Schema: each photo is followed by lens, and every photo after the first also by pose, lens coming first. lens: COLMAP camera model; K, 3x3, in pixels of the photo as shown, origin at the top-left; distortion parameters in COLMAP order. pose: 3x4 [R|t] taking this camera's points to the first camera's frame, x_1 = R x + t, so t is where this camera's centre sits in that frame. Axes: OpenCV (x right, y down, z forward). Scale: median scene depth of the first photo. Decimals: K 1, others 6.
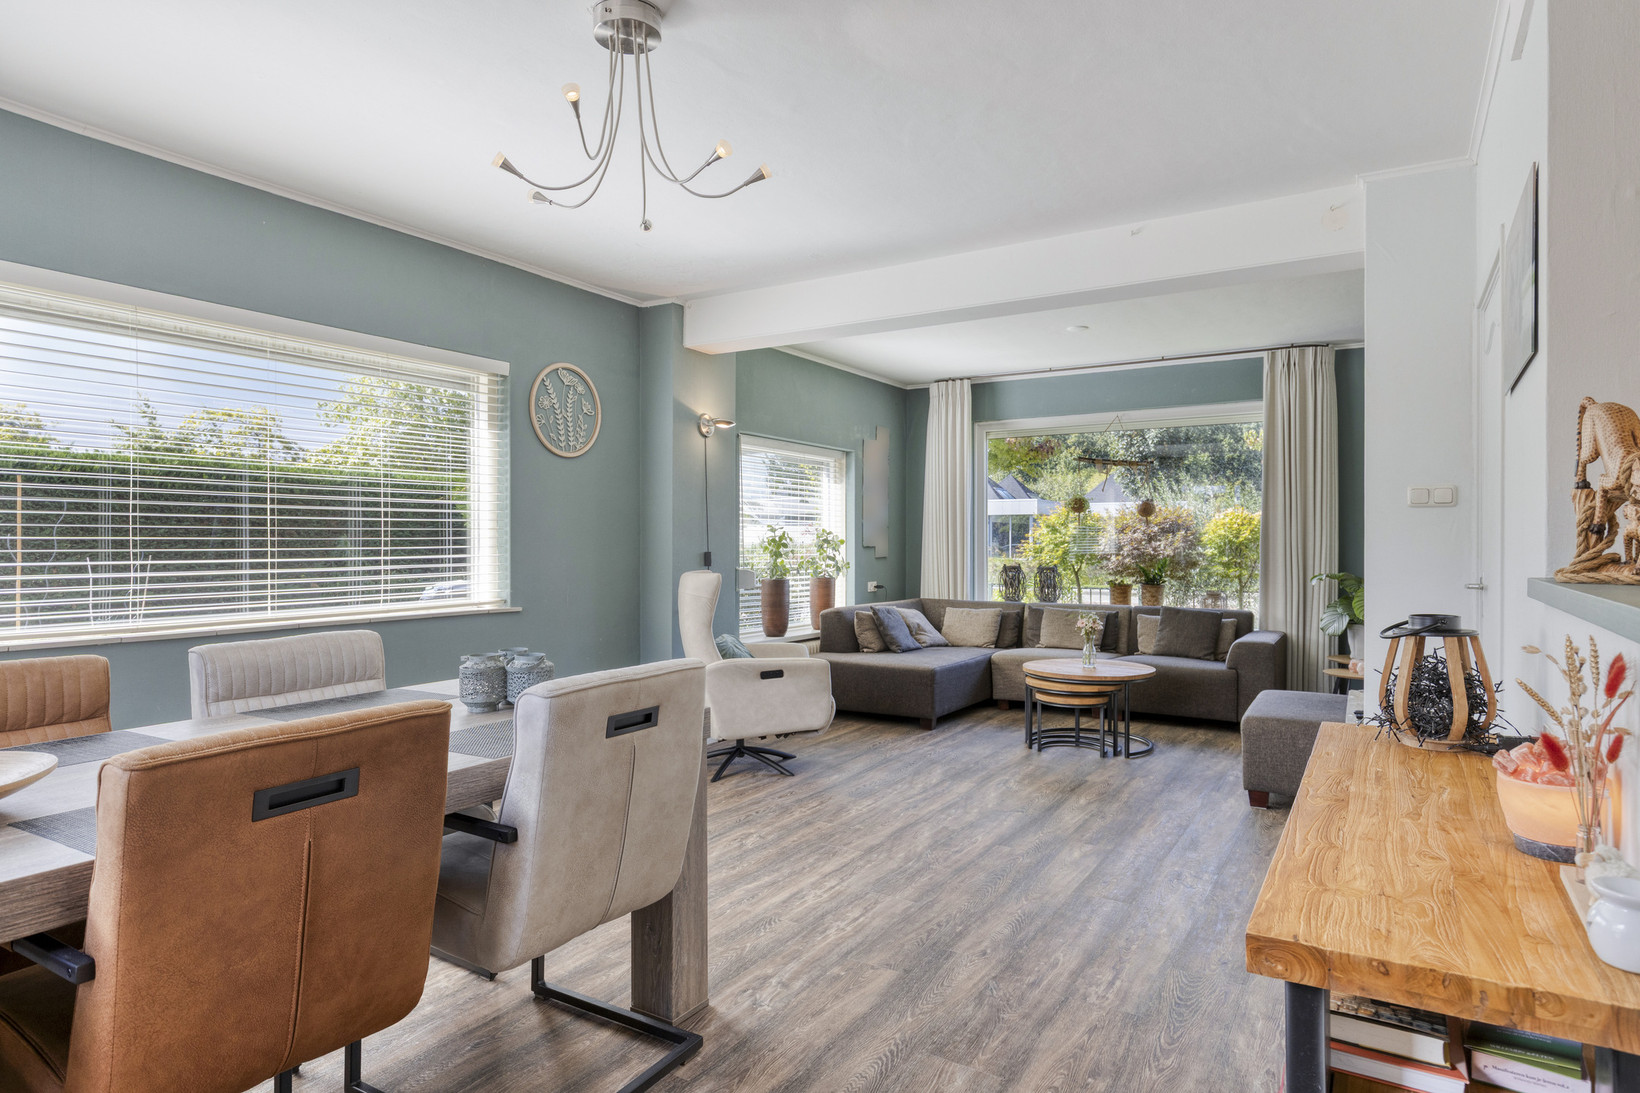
lens RADIAL K [[927.0, 0, 818.3], [0, 927.0, 530.1], [0, 0, 1]] dist [0.010627, -0.001799]
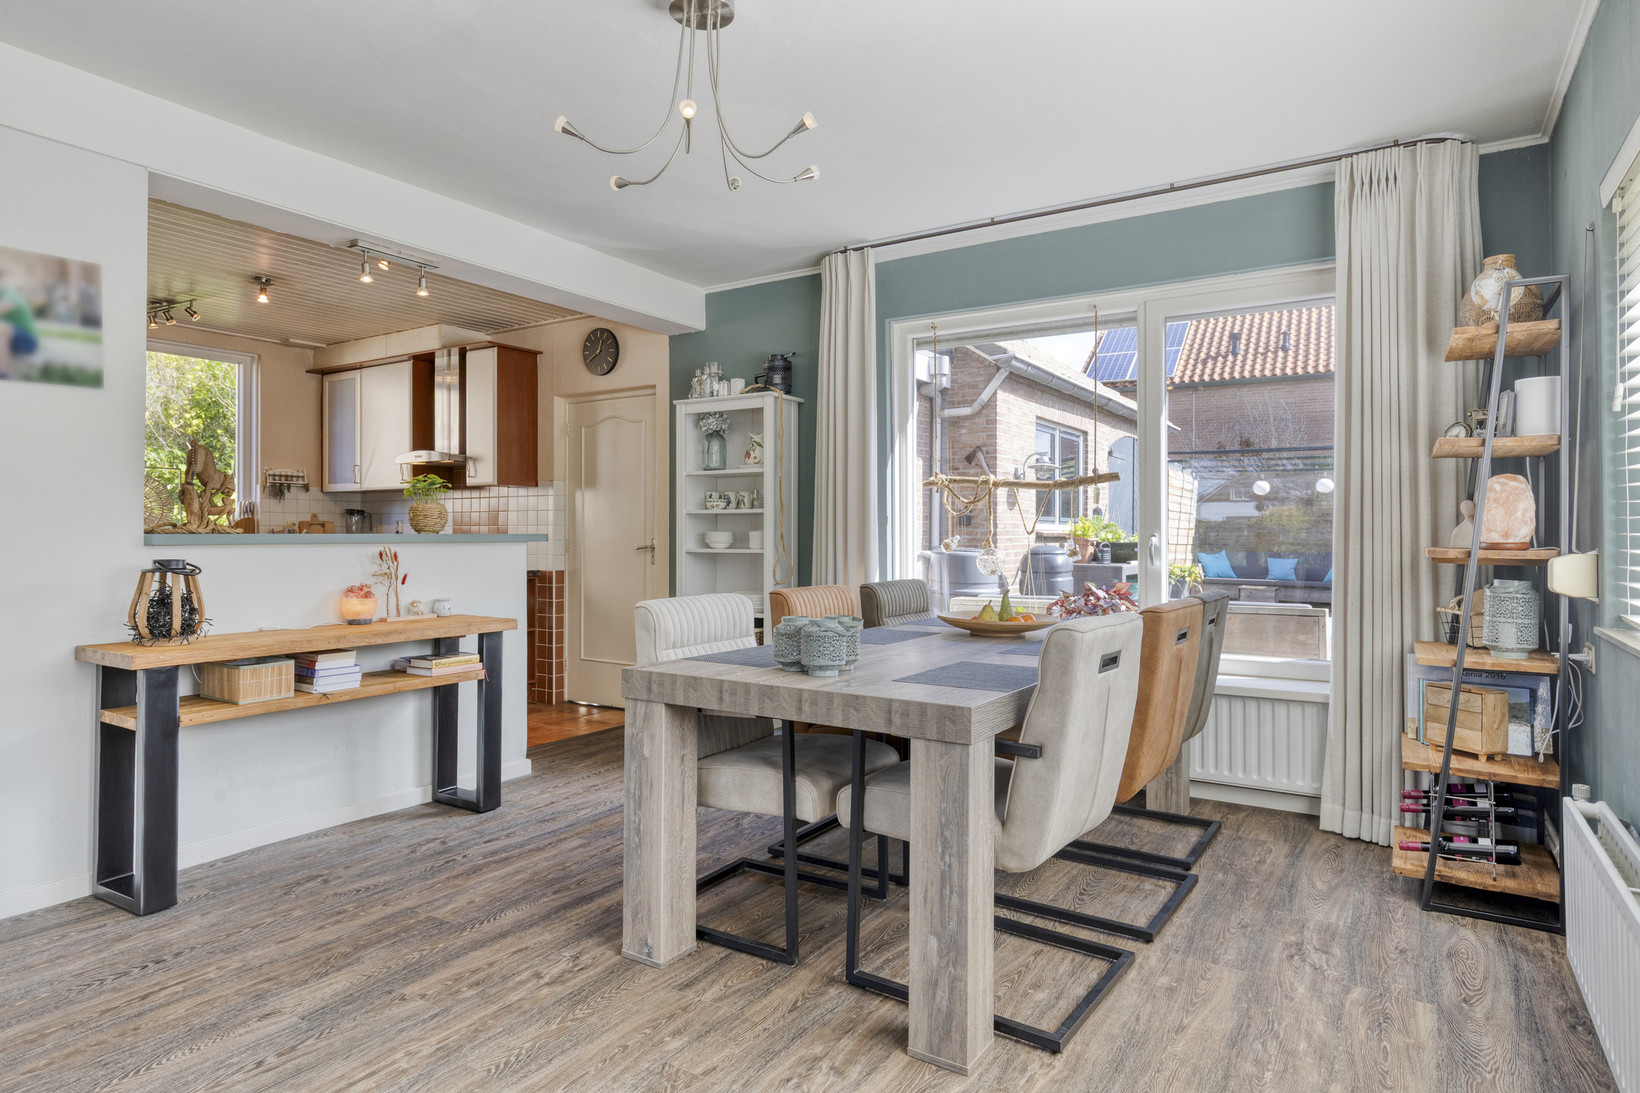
lens RADIAL K [[927.0, 0, 818.3], [0, 927.0, 530.1], [0, 0, 1]] dist [0.010627, -0.001799]
pose [[-0.999959, -0.000010, 0.009012, -0.151465], [-0.000148, 0.999882, -0.015333, 0.023423], [-0.009010, -0.015333, -0.999842, 0.892614]]
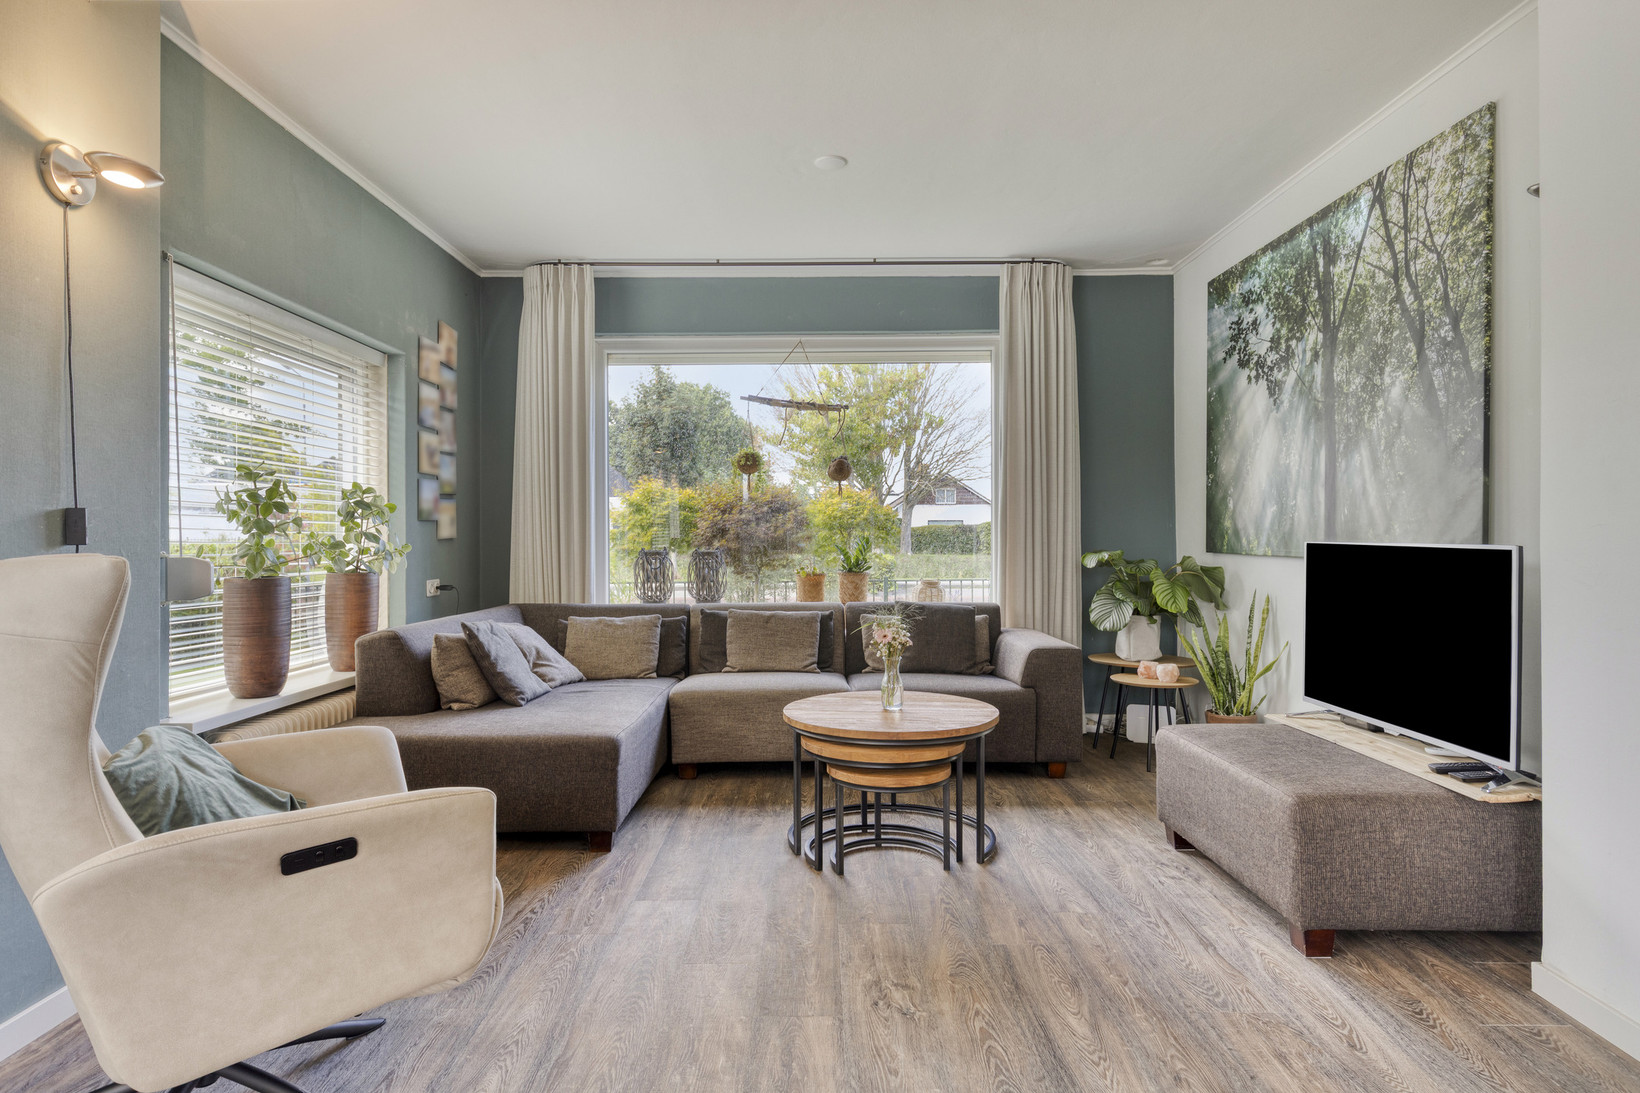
lens RADIAL K [[927.0, 0, 818.3], [0, 927.0, 530.1], [0, 0, 1]] dist [0.010627, -0.001799]
pose [[0.854683, 0.000611, 0.519149, -0.058466], [-0.002599, 0.999992, 0.003102, 0.031101], [-0.519143, -0.004001, 0.854678, 0.523324]]
